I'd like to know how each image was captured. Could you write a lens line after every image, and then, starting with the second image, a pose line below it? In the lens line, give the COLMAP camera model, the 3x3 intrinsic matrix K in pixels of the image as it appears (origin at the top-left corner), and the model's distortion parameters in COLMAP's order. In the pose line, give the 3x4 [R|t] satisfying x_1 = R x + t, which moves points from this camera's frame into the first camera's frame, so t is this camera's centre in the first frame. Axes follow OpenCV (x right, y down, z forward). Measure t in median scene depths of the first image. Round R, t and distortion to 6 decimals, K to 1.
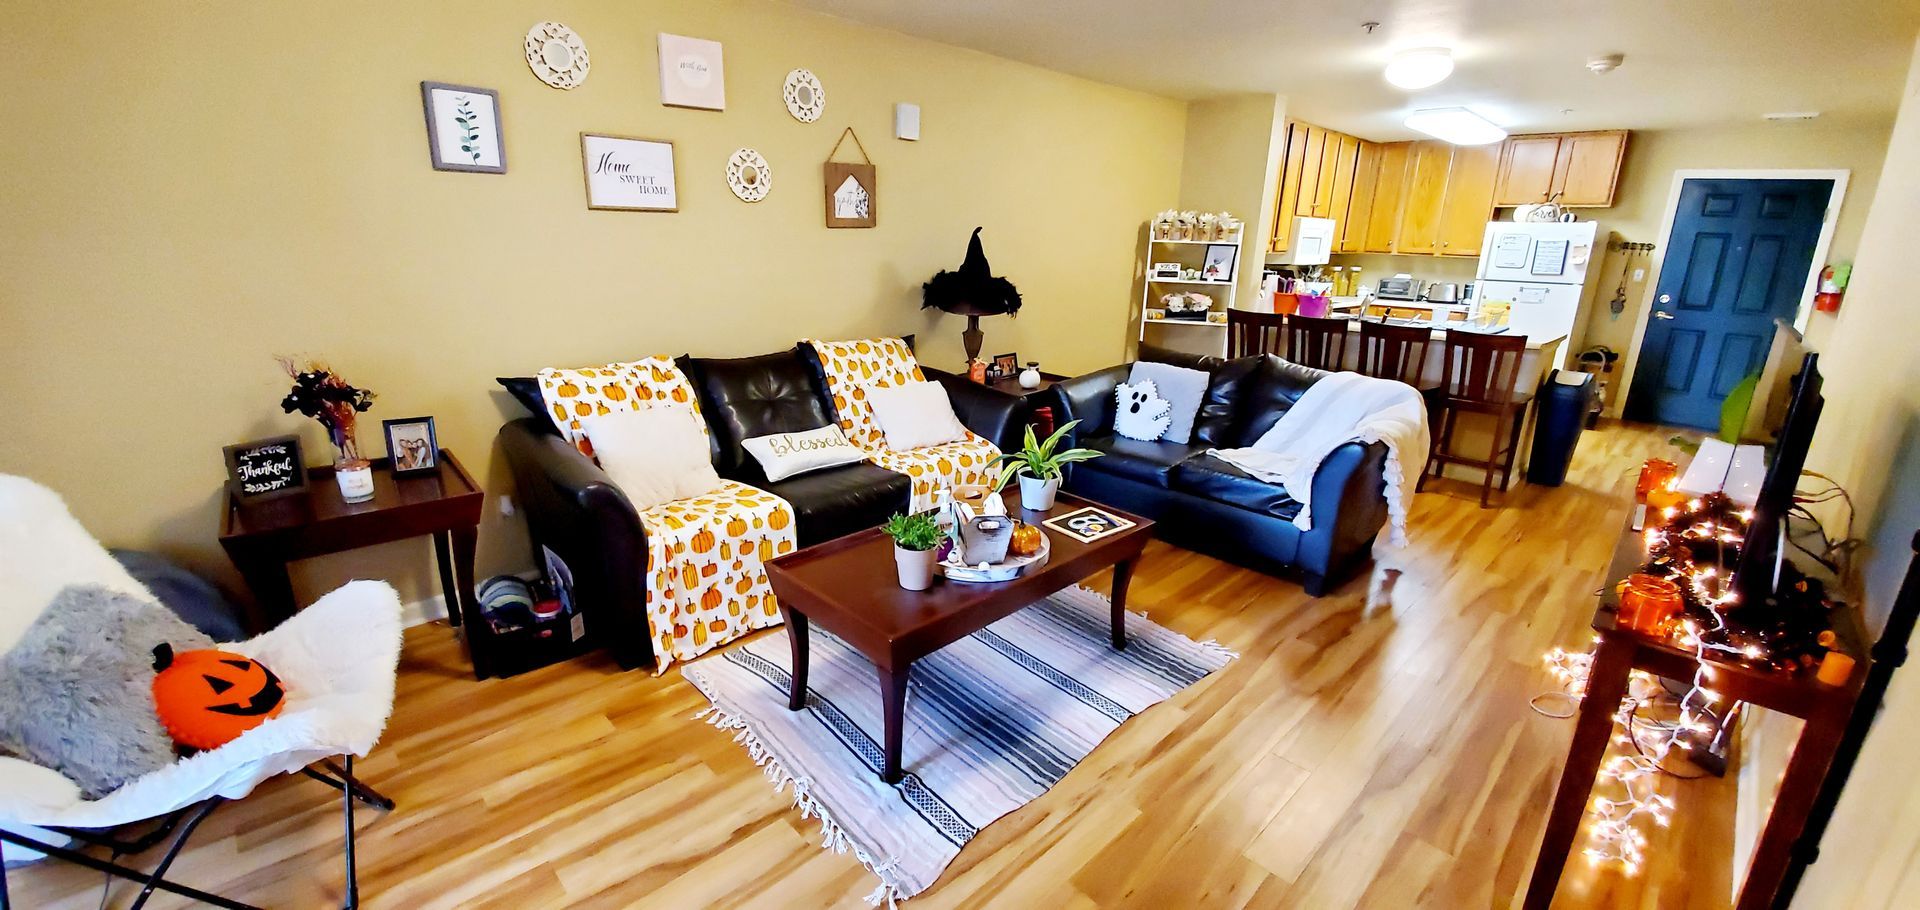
lens RADIAL K [[760.5, 0, 950.9], [0, 760.5, 456.1], [0, 0, 1]] dist [0.012163, -0.016993]
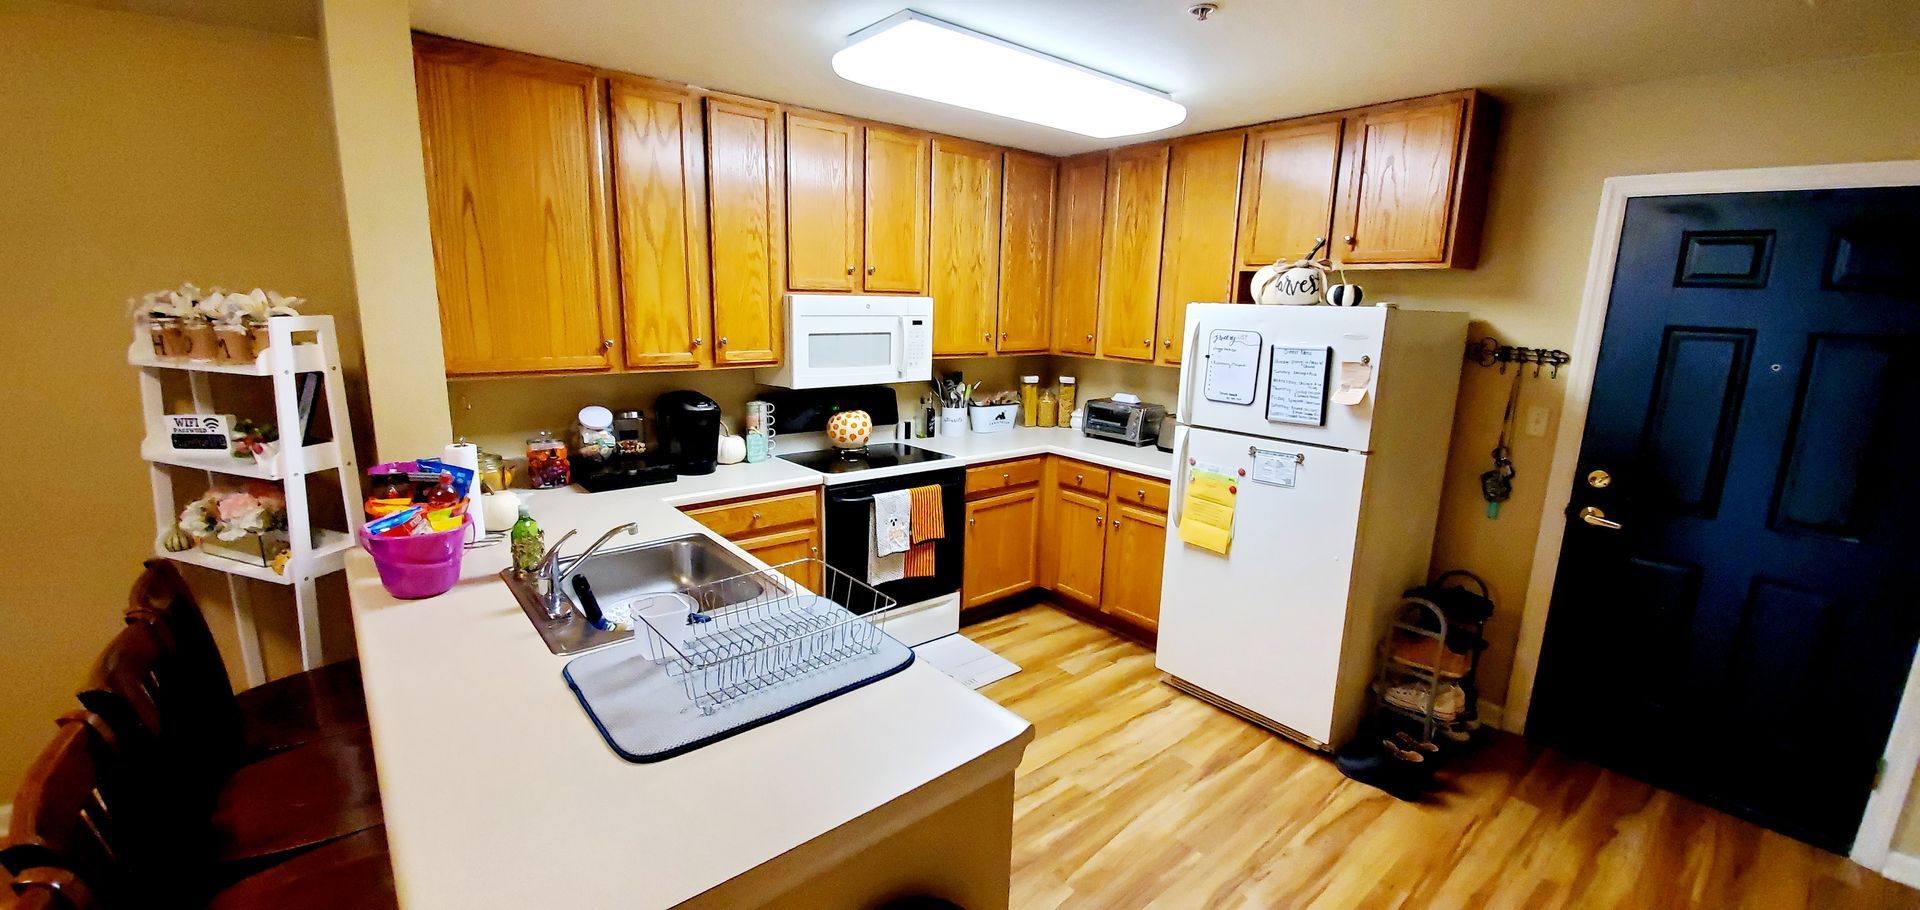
lens RADIAL K [[760.5, 0, 950.9], [0, 760.5, 456.1], [0, 0, 1]] dist [0.012163, -0.016993]
pose [[0.996292, 0.015007, -0.084715, 0.615105], [-0.021601, 0.996761, -0.077468, -0.179482], [0.083278, 0.079011, 0.993389, 0.545539]]
